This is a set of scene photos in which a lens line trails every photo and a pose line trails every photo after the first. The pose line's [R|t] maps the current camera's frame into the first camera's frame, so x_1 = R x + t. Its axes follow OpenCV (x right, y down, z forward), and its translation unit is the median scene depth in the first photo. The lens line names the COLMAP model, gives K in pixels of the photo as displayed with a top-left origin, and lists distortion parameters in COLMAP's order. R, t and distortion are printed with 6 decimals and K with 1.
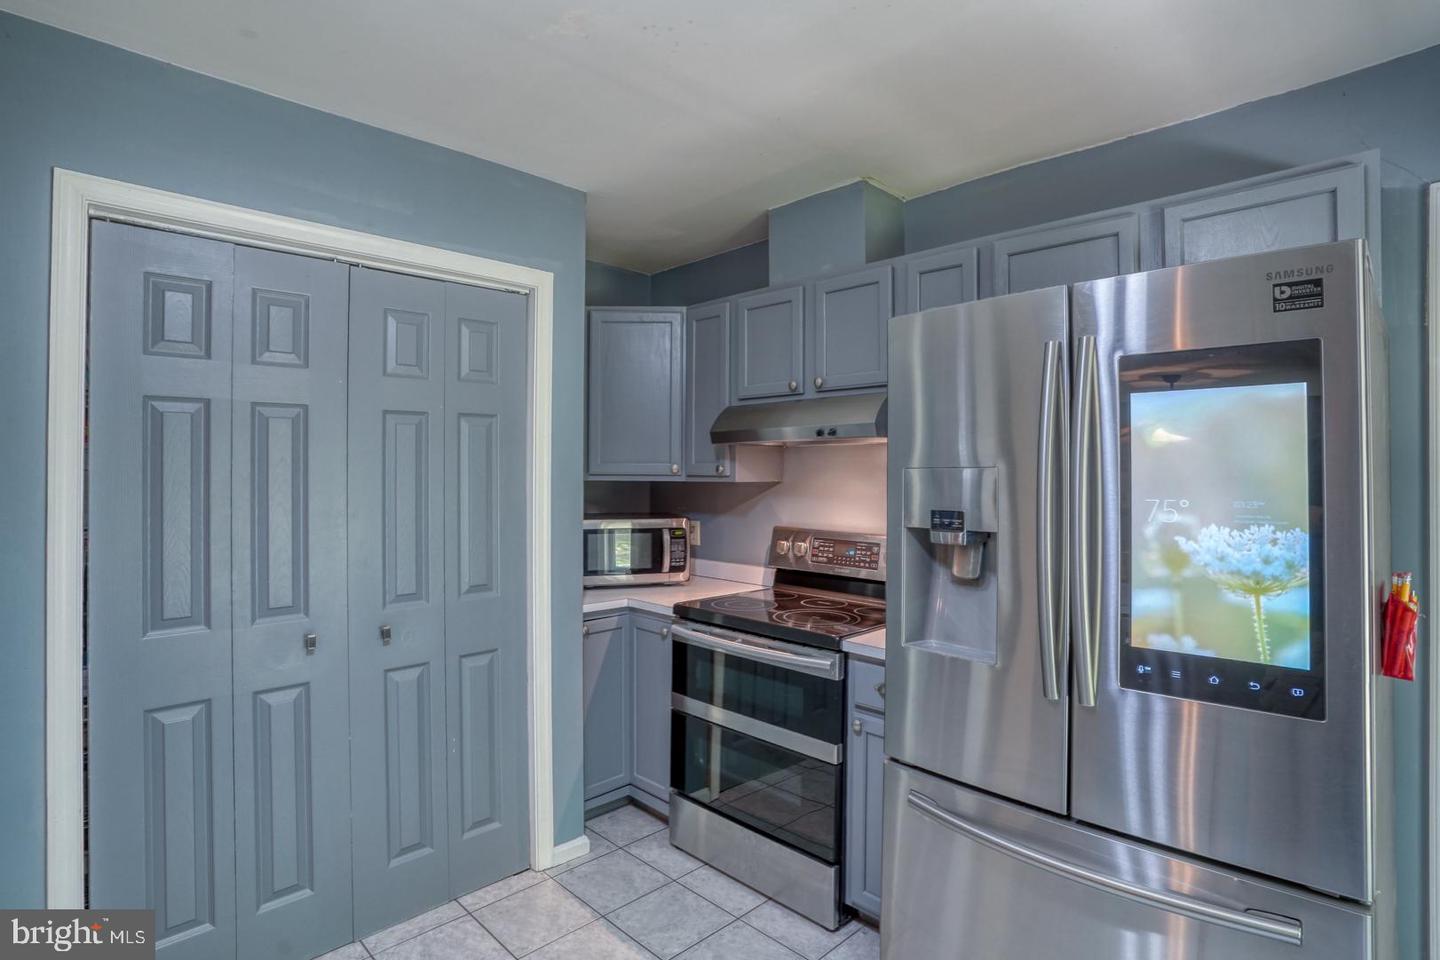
lens RADIAL K [[721.8, 0, 731.3], [0, 721.8, 462.7], [0, 0, 1]] dist [-0.067481, 0.022753]
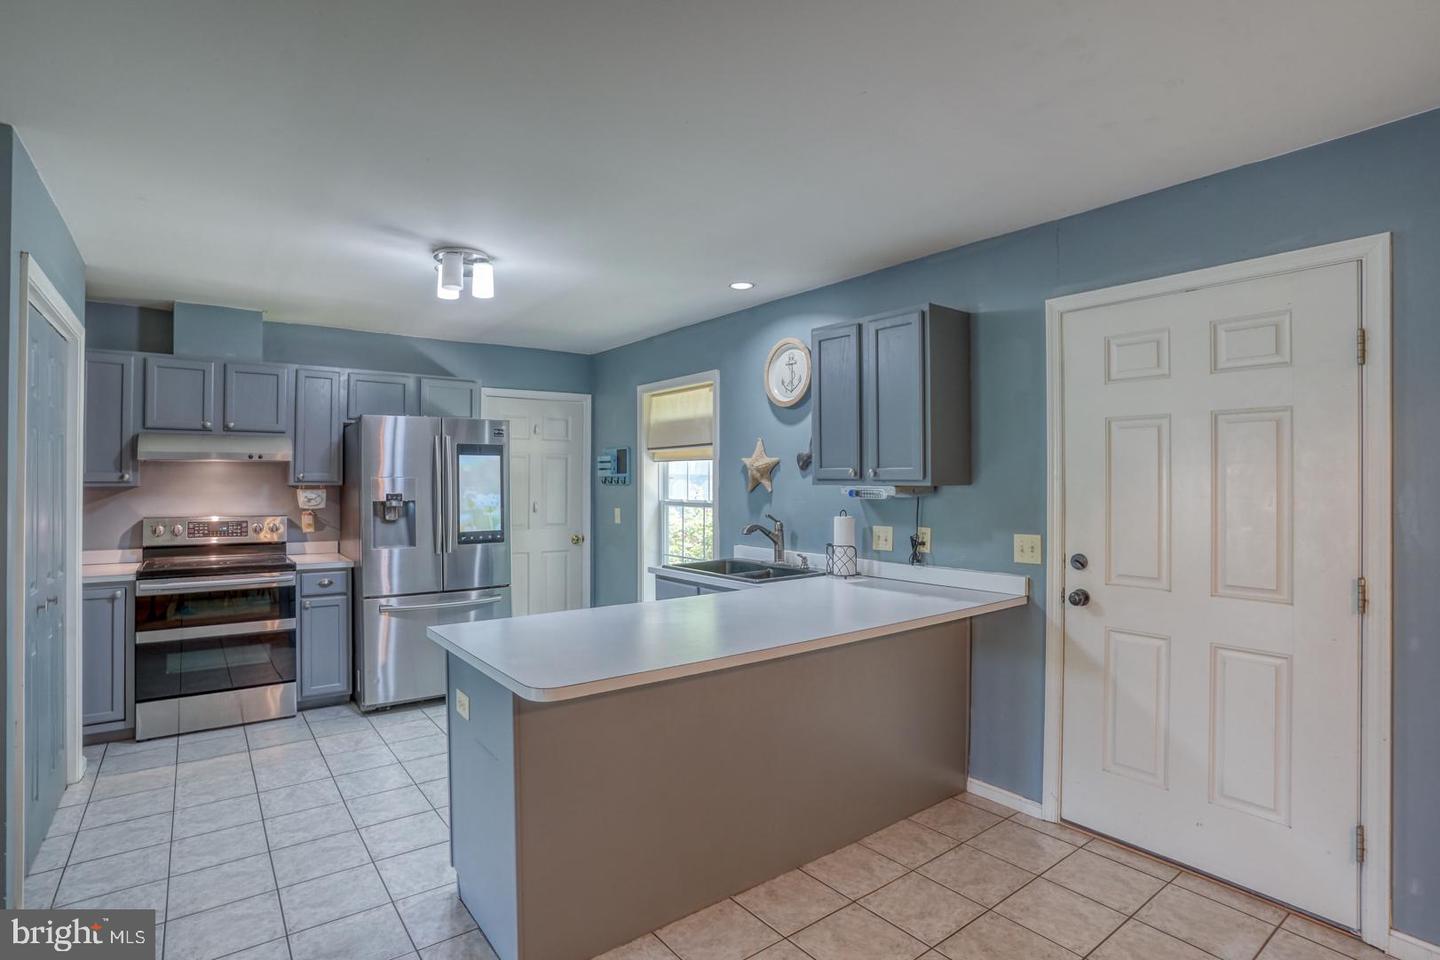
lens RADIAL K [[721.8, 0, 726.6], [0, 721.8, 477.7], [0, 0, 1]] dist [-0.067481, 0.022753]
pose [[0.130647, 0.003374, 0.991423, -1.592291], [-0.013949, 0.999901, -0.001565, -0.004413], [-0.991331, -0.013625, 0.130682, -0.415445]]
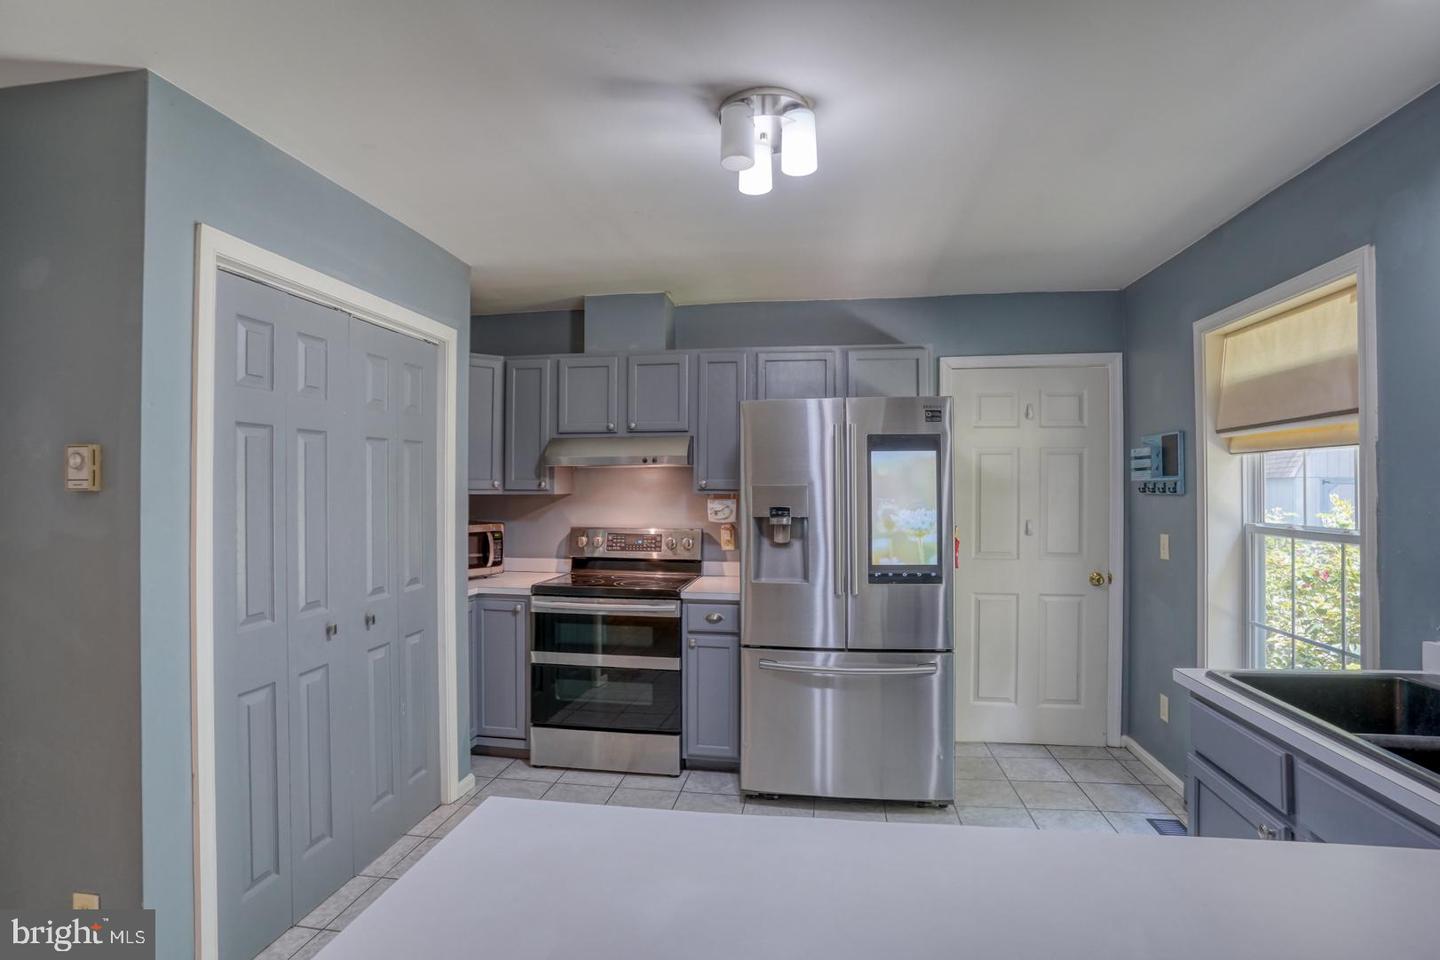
lens RADIAL K [[721.8, 0, 710.9], [0, 721.8, 479.5], [0, 0, 1]] dist [-0.067481, 0.022753]
pose [[0.807524, 0.003362, 0.589825, -0.736111], [-0.006524, 0.999973, 0.003232, -0.009447], [-0.589799, -0.006458, 0.807525, -0.335144]]
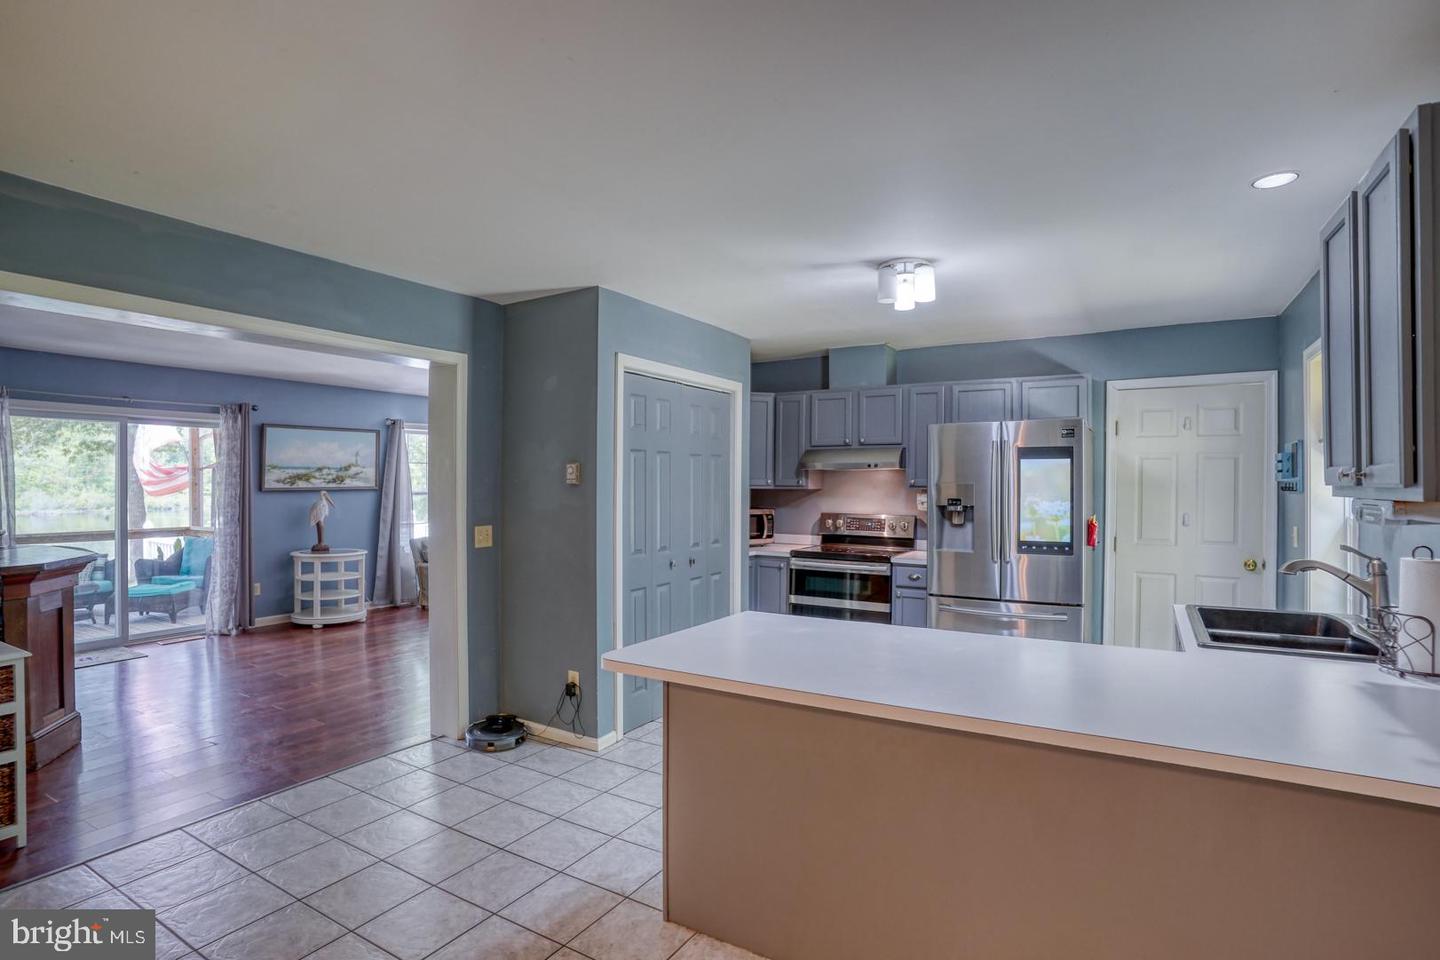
lens RADIAL K [[721.8, 0, 724.0], [0, 721.8, 481.8], [0, 0, 1]] dist [-0.067481, 0.022753]
pose [[0.968672, 0.003803, 0.248313, -0.924586], [-0.006856, 0.999911, 0.011432, -0.017634], [-0.248248, -0.012776, 0.968612, -1.077424]]
